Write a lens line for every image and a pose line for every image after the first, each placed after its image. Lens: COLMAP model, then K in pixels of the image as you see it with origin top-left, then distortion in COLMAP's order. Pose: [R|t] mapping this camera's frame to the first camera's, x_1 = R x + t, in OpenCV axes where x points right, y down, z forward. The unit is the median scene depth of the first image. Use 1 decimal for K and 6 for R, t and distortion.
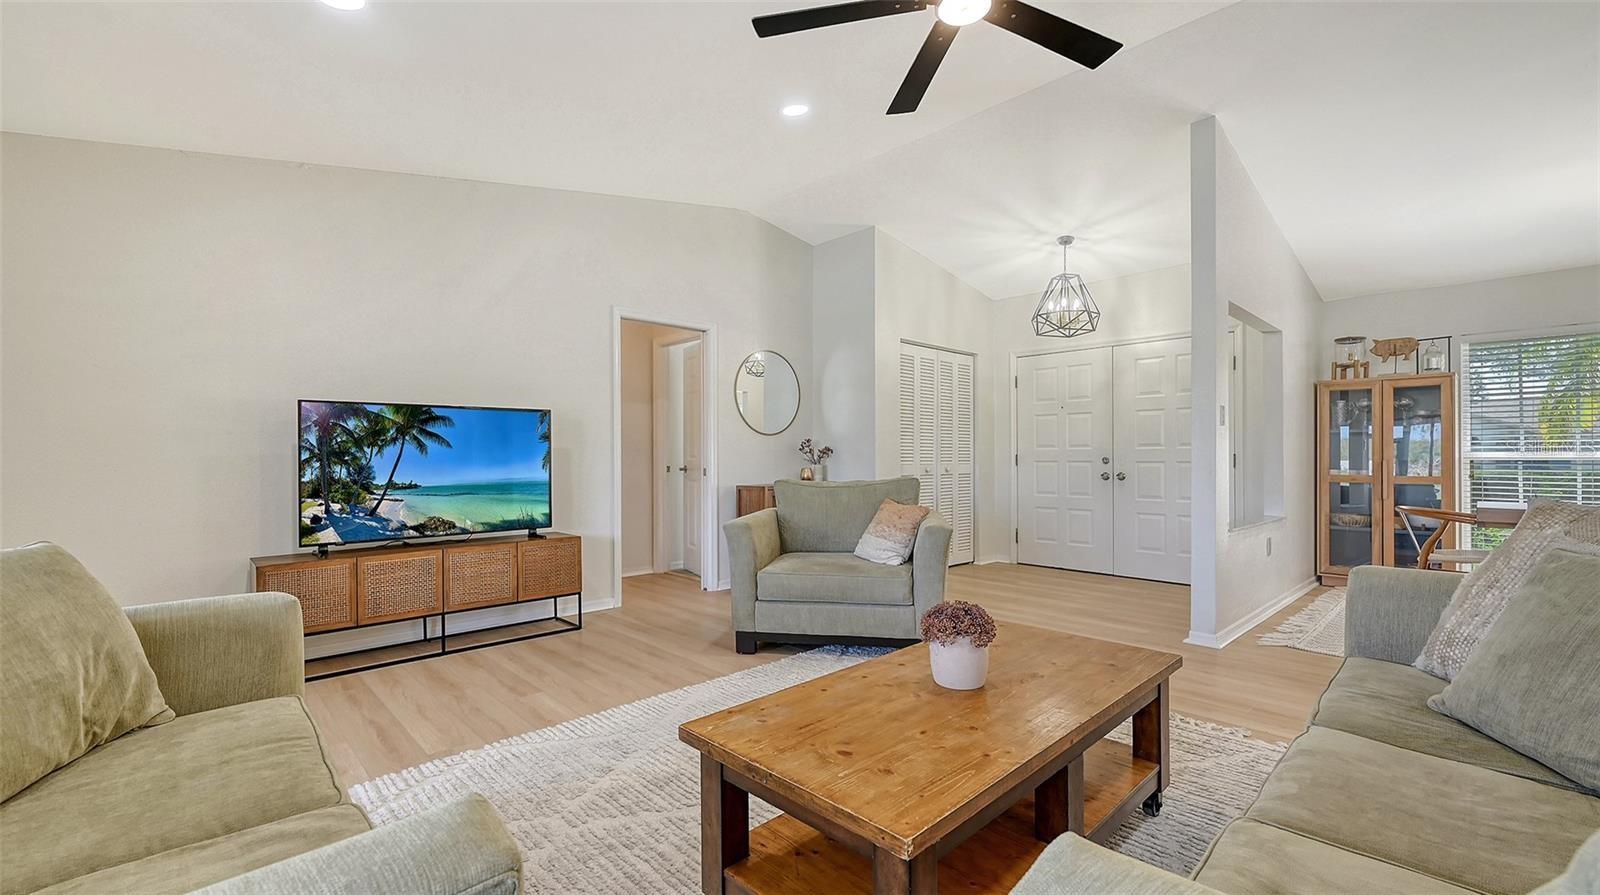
lens RADIAL K [[686.0, 0, 808.3], [0, 686.0, 456.6], [0, 0, 1]] dist [0.001883, 0.000053]
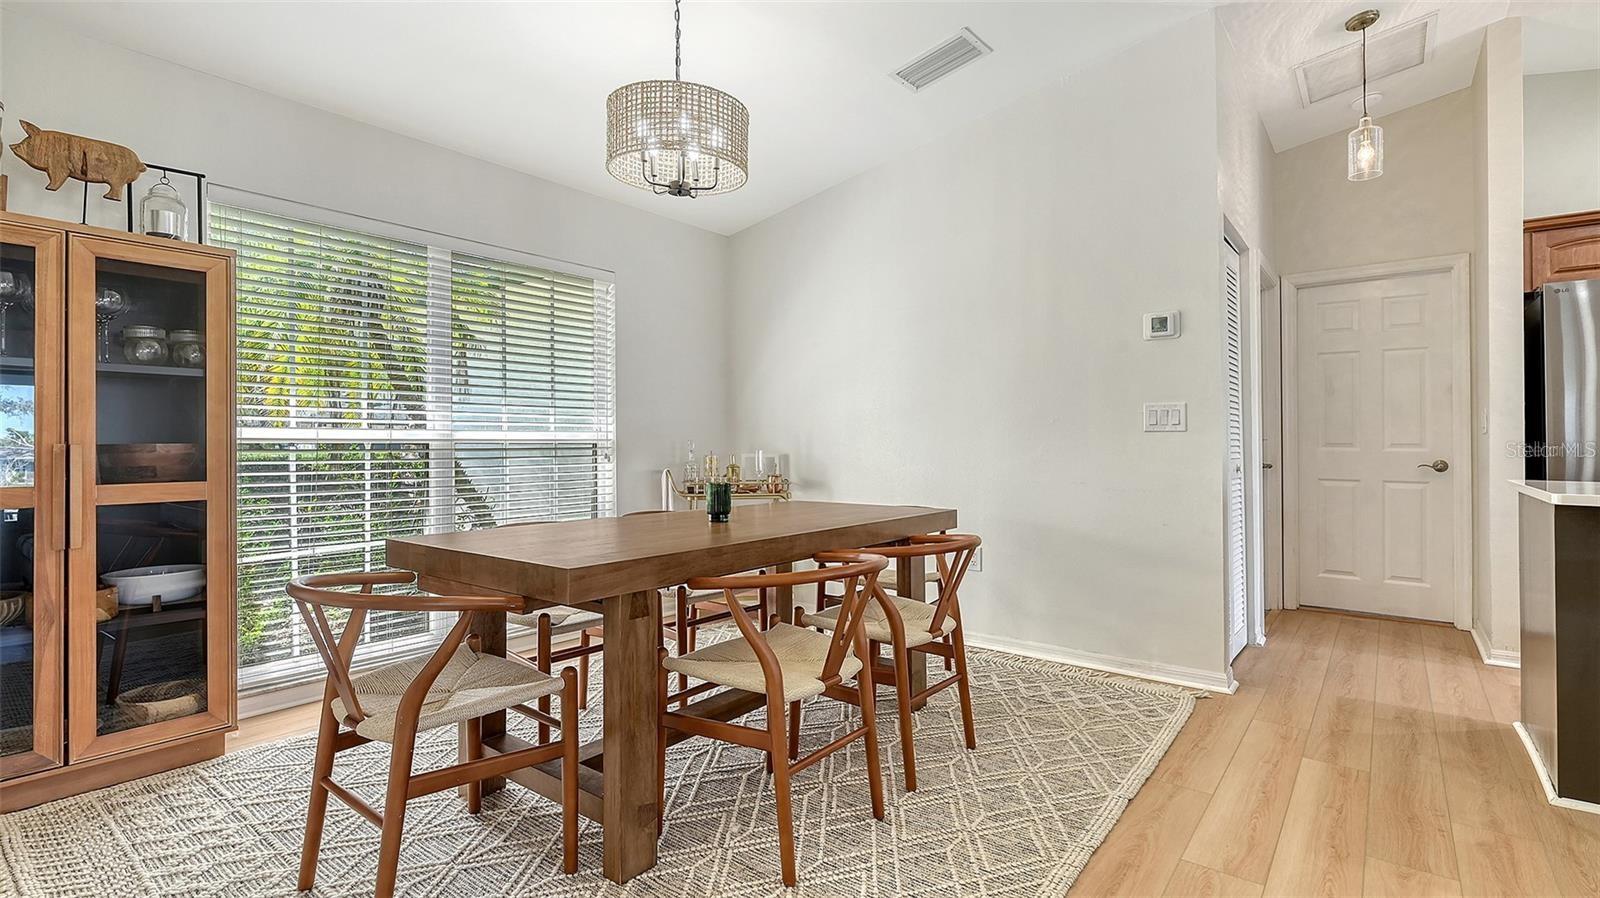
lens RADIAL K [[747.3, 0, 821.5], [0, 747.3, 420.2], [0, 0, 1]] dist [-0.000943, -0.002678]
pose [[-0.154050, 0.019542, 0.987870, 0.549805], [-0.009469, 0.999729, -0.021254, 0.000958], [-0.988018, -0.012628, -0.153823, 0.987367]]
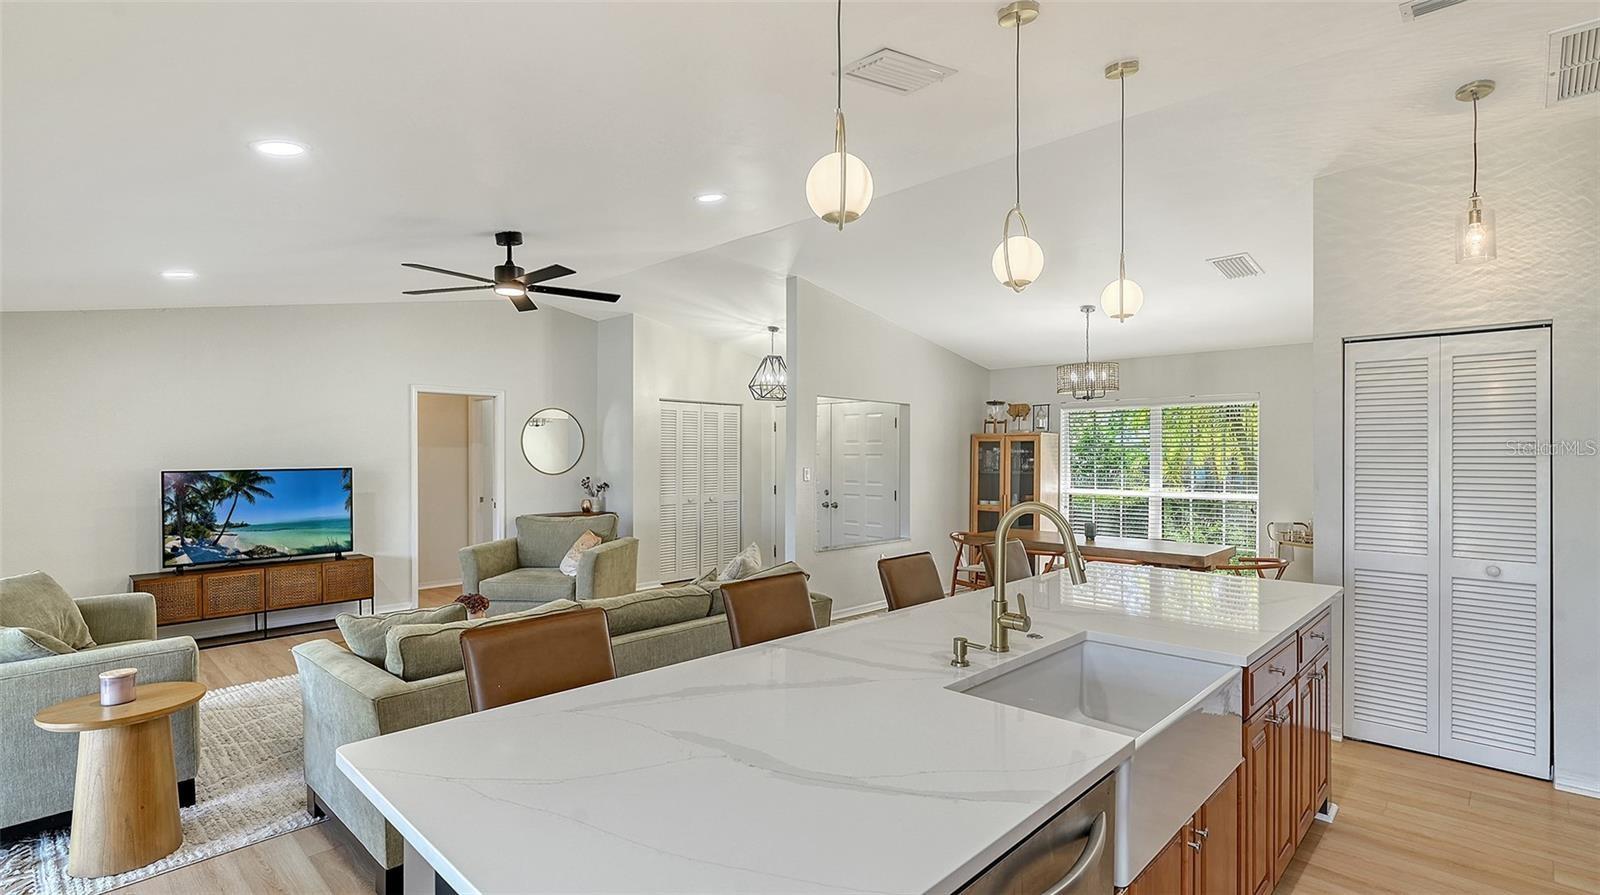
lens RADIAL K [[747.3, 0, 811.0], [0, 747.3, 458.1], [0, 0, 1]] dist [-0.000943, -0.002678]
pose [[0.998219, -0.000477, 0.059655, 0.542979], [0.000308, 0.999996, 0.002852, -0.105153], [-0.059656, -0.002828, 0.998215, -0.671343]]
